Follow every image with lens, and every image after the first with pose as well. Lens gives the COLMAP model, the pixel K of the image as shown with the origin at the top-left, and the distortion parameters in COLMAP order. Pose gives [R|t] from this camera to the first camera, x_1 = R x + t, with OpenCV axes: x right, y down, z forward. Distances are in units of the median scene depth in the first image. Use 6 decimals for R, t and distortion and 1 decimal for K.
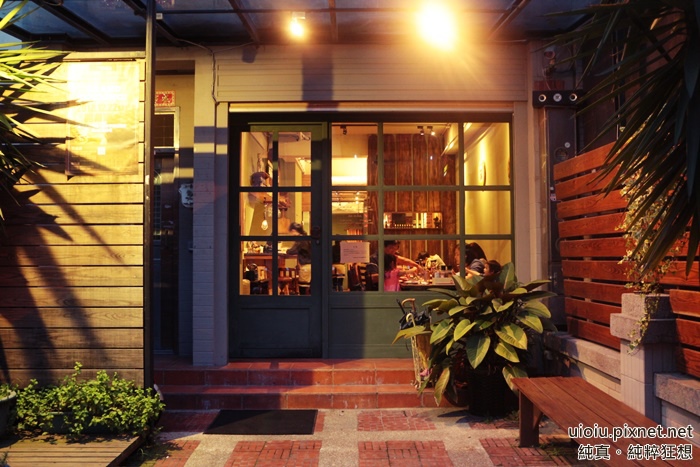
lens RADIAL K [[665.1, 0, 350.5], [0, 665.1, 235.8], [0, 0, 1]] dist [-0.082728, 0.000000]
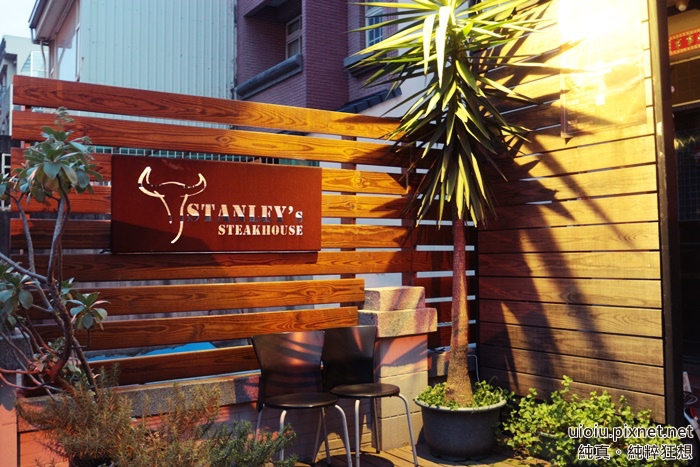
lens RADIAL K [[665.1, 0, 350.8], [0, 665.1, 229.5], [0, 0, 1]] dist [-0.082728, 0.000000]
pose [[0.548832, -0.032521, -0.835300, 0.089970], [0.043043, 0.999017, -0.010613, 0.016076], [0.834824, -0.030129, 0.549692, 0.338812]]
